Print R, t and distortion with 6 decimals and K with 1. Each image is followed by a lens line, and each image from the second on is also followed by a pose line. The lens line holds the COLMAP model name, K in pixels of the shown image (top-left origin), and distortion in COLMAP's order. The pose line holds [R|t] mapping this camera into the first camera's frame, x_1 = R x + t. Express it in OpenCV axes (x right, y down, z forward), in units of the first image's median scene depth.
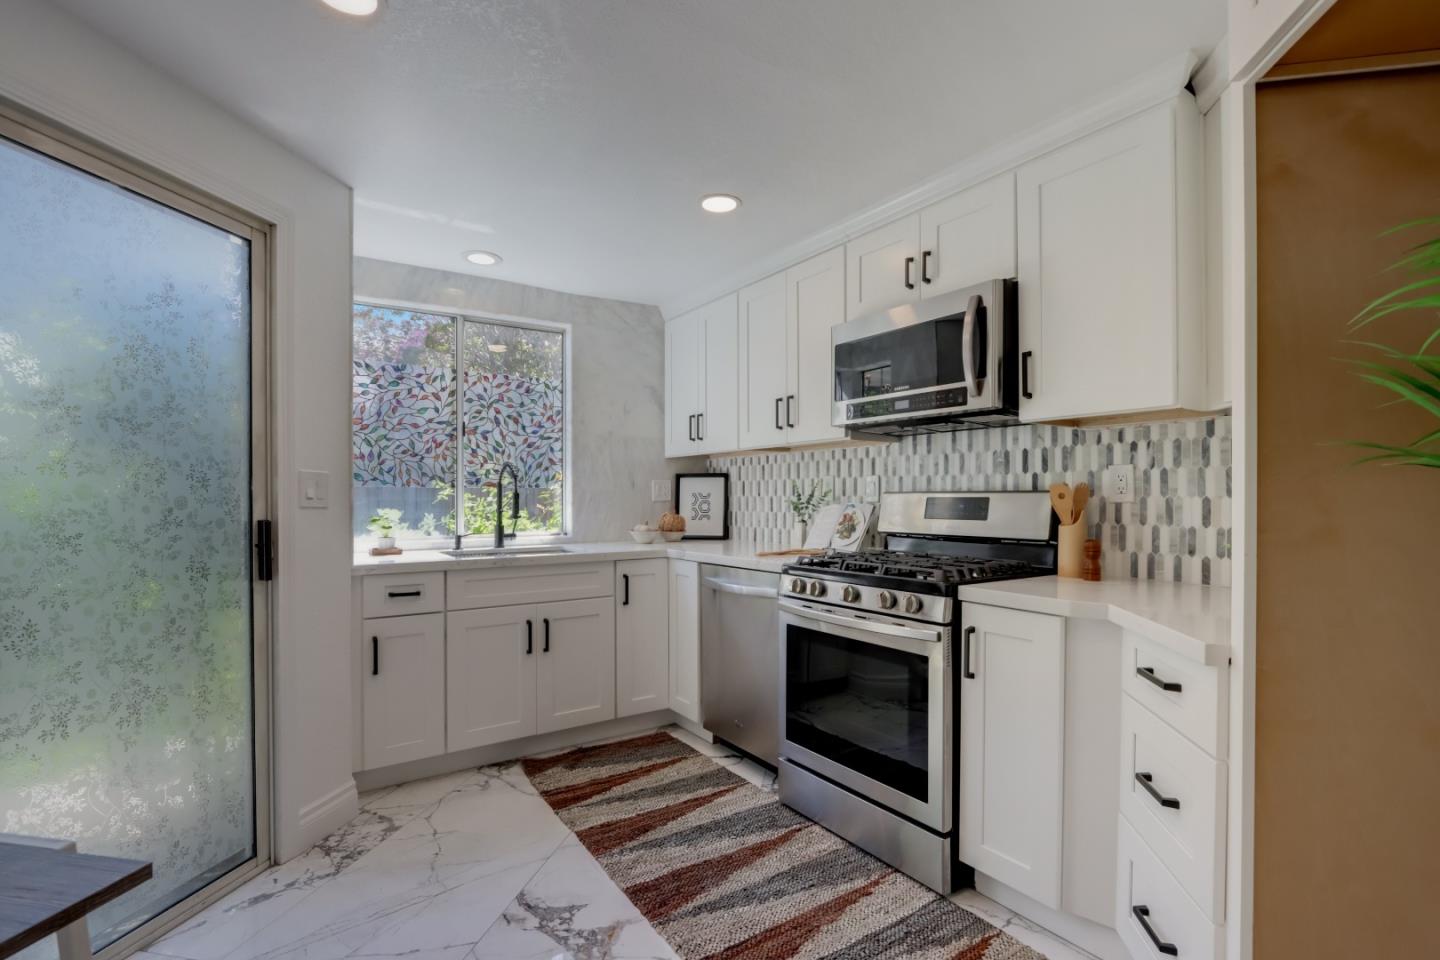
lens RADIAL K [[667.0, 0, 725.6], [0, 667.0, 487.7], [0, 0, 1]] dist [-0.011772, 0.000801]
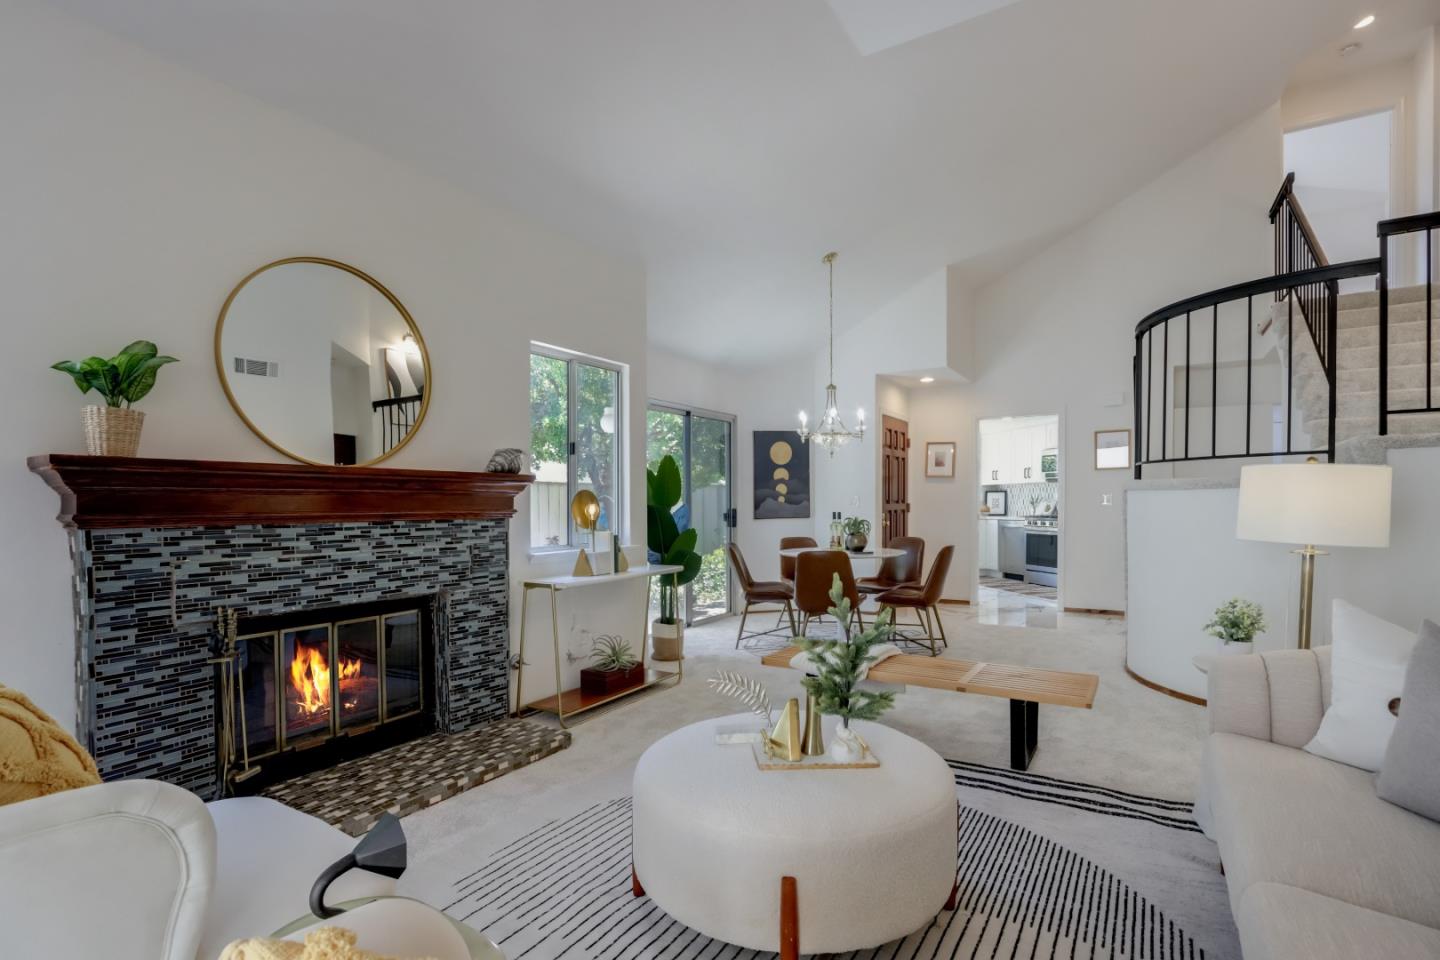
lens RADIAL K [[689.5, 0, 722.5], [0, 689.5, 521.5], [0, 0, 1]] dist [-0.002705, -0.000079]
pose [[0.936663, 0.004920, -0.350198, -0.102252], [0.010156, 0.999099, 0.041200, -0.025744], [0.350085, -0.042147, 0.935769, -2.187622]]
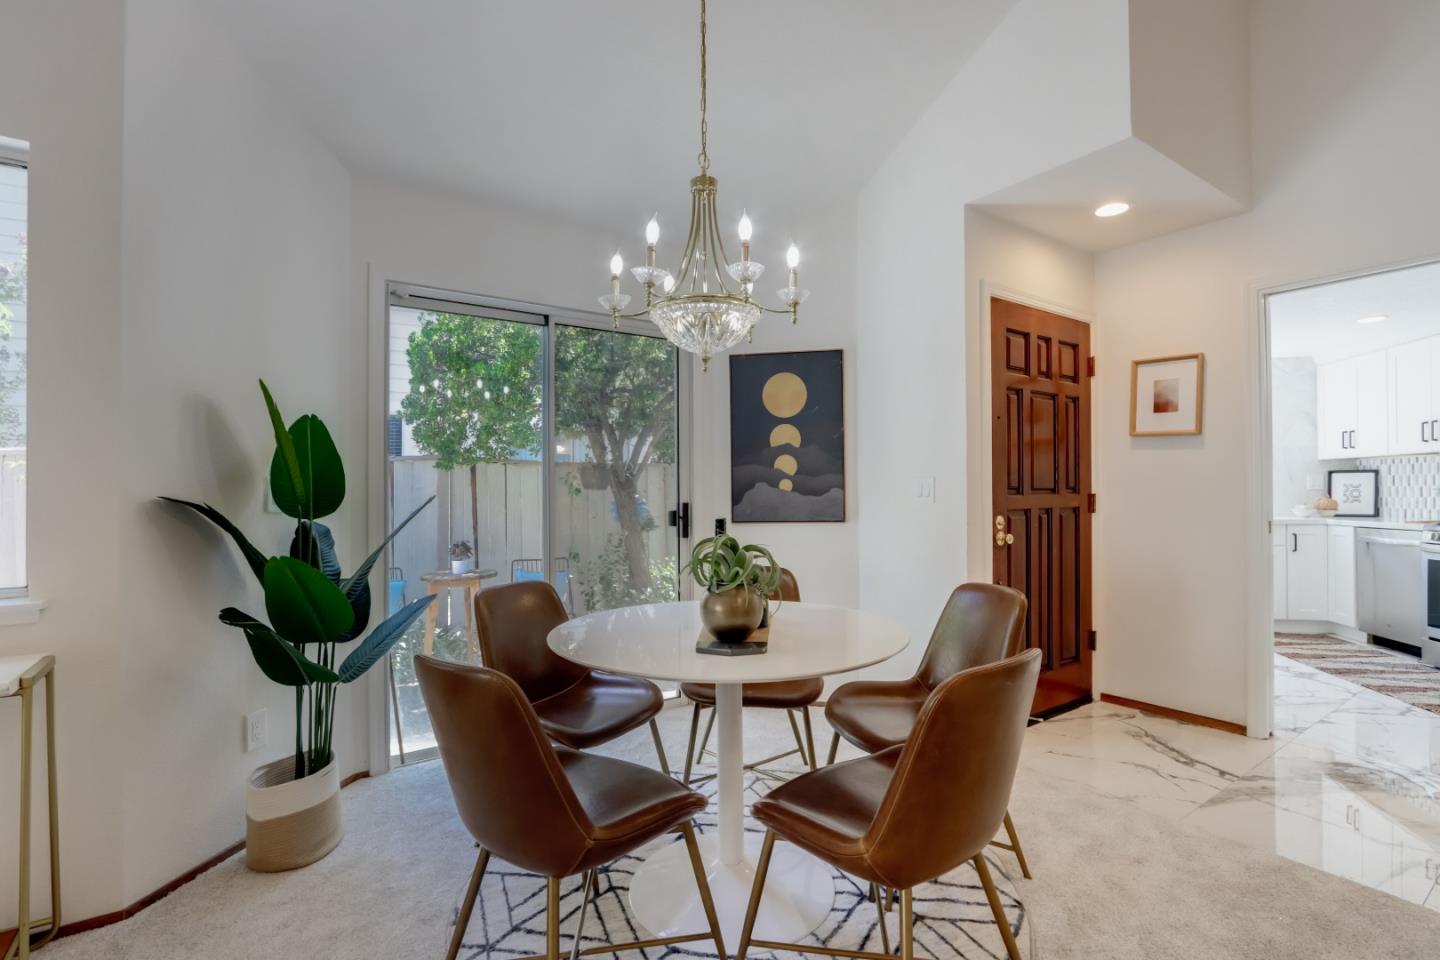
lens RADIAL K [[667.0, 0, 725.6], [0, 667.0, 487.7], [0, 0, 1]] dist [-0.011772, 0.000801]
pose [[0.717849, -0.005693, -0.696176, -0.016737], [0.012475, 0.999911, 0.004686, -0.007860], [0.696088, -0.012048, 0.717856, -1.013689]]
